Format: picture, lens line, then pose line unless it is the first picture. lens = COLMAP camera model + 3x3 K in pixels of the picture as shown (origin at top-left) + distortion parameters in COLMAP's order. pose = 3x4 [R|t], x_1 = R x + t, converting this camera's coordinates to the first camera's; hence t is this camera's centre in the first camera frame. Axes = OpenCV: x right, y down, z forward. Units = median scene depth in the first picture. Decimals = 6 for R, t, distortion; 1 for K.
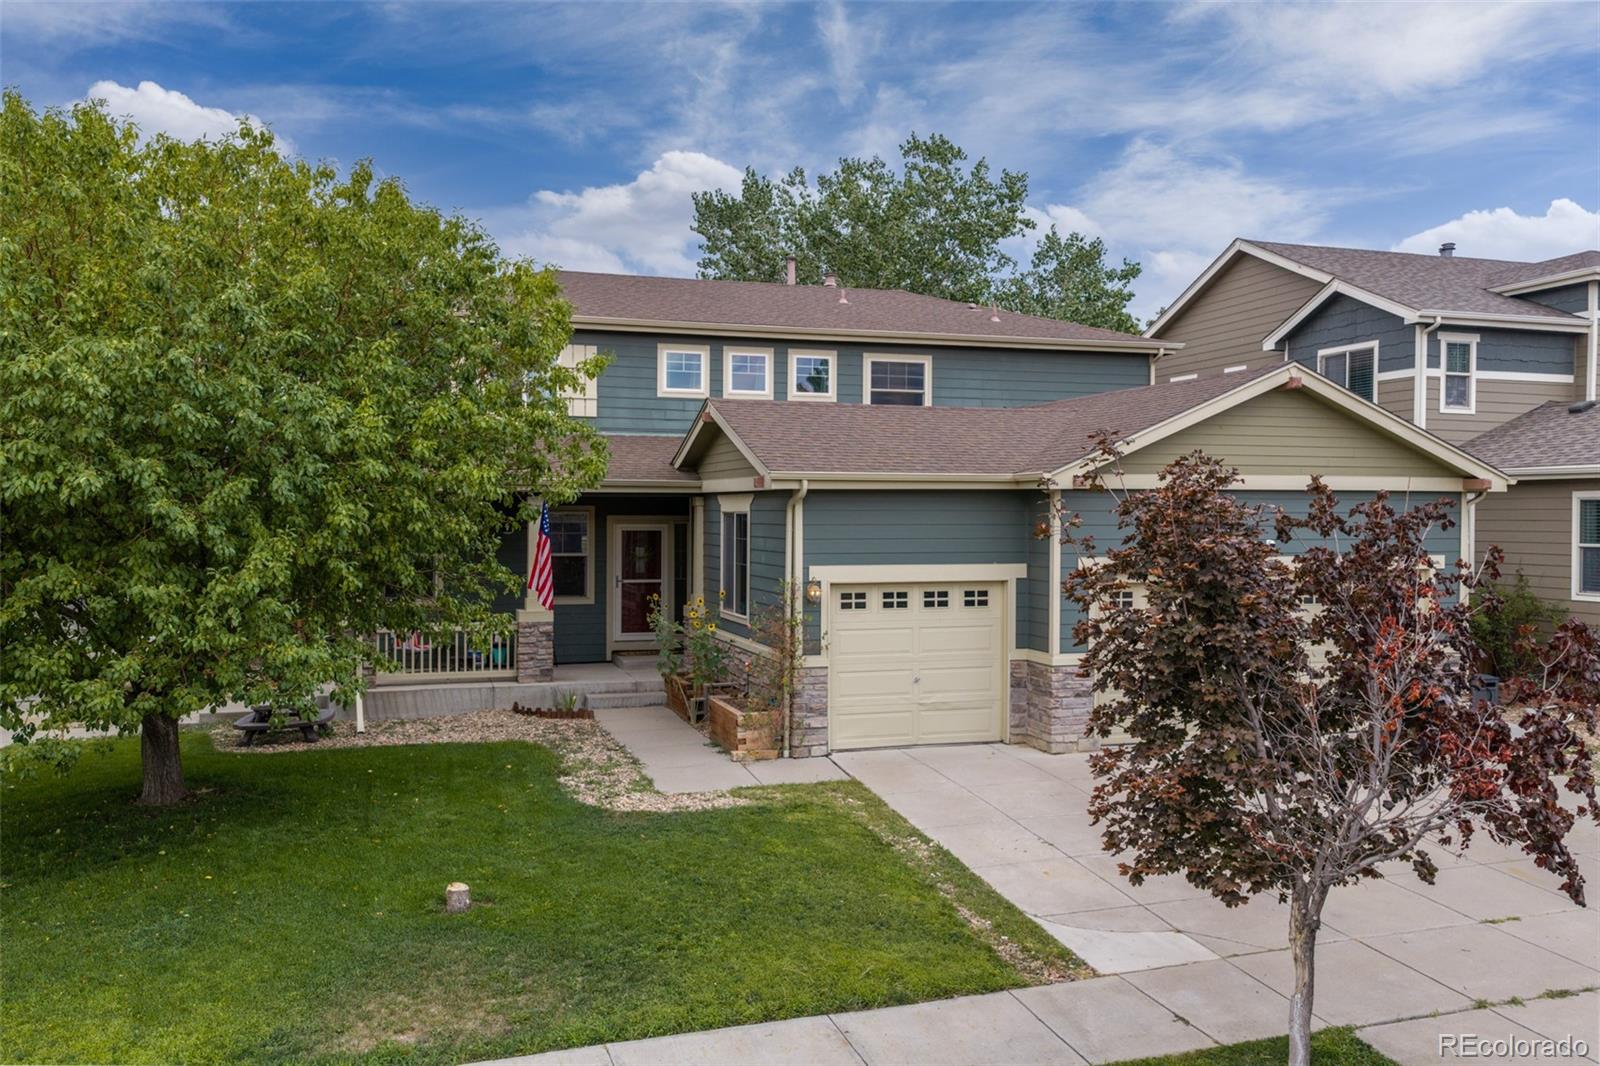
lens RADIAL K [[1322.8, 0, 801.7], [0, 1322.8, 533.9], [0, 0, 1]] dist [0.017967, -0.030208]
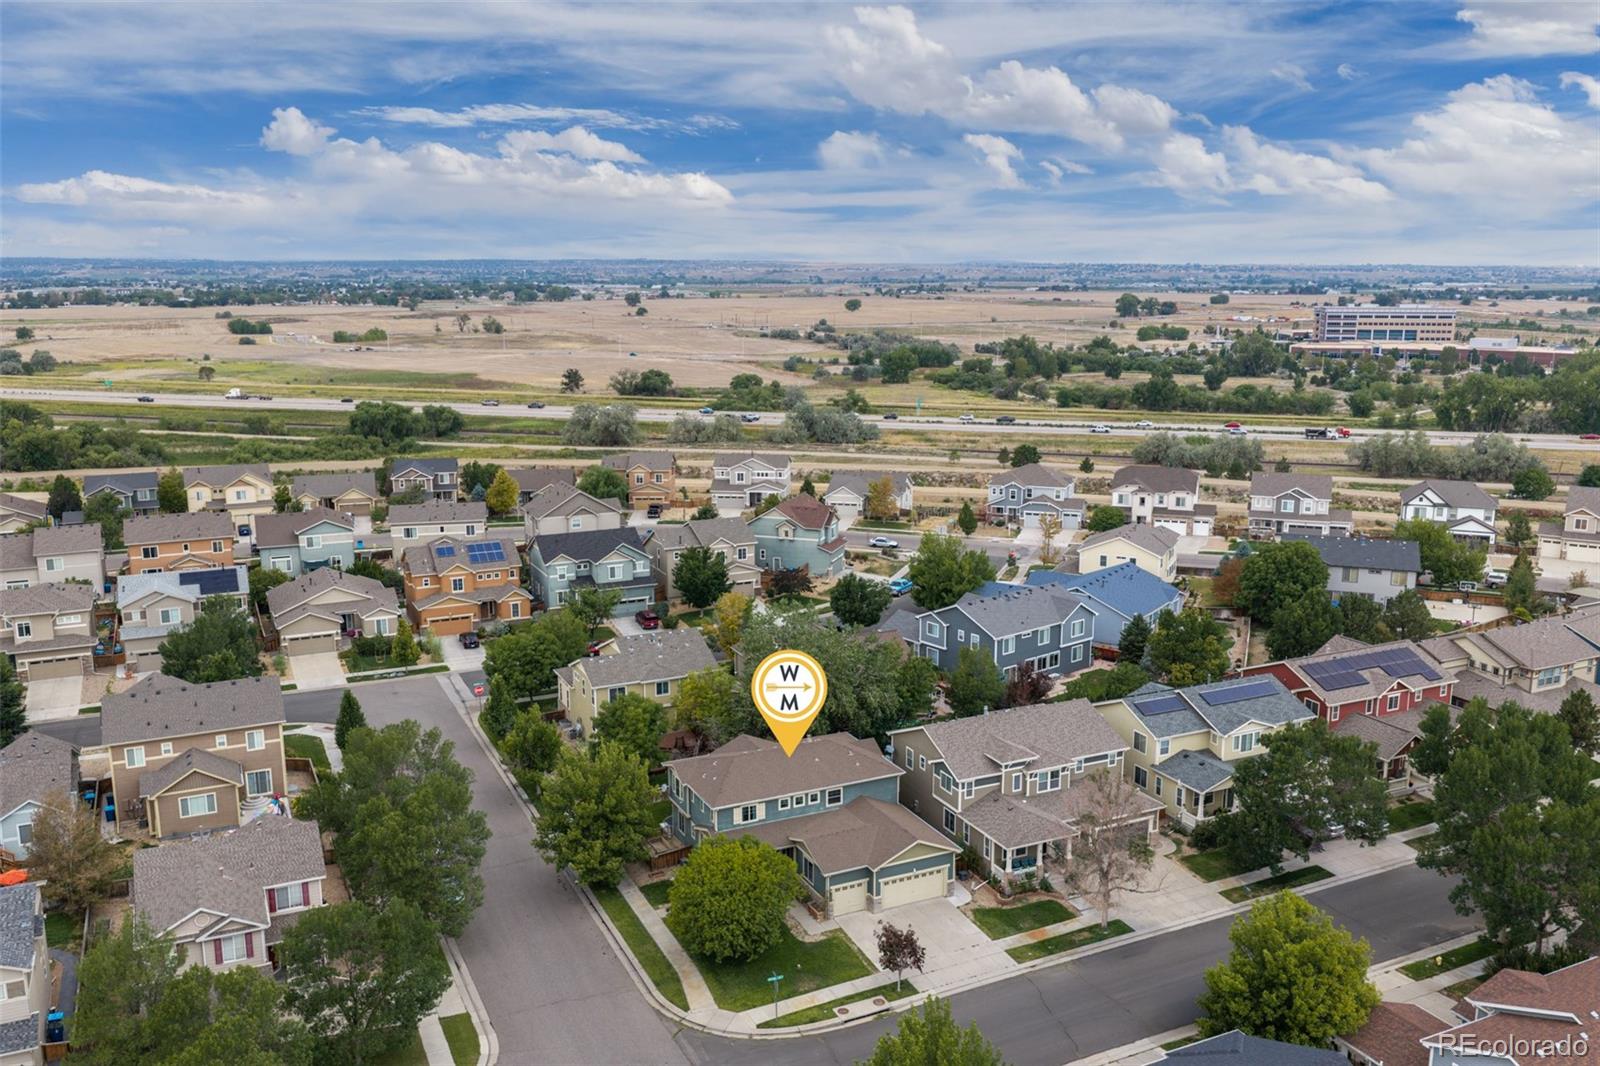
lens RADIAL K [[1322.8, 0, 798.5], [0, 1322.8, 533.0], [0, 0, 1]] dist [0.017967, -0.030208]
pose [[0.989040, -0.028880, 0.144798, -0.878881], [-0.000422, 0.980127, 0.198372, -2.504464], [-0.147650, -0.196259, 0.969372, -4.019906]]
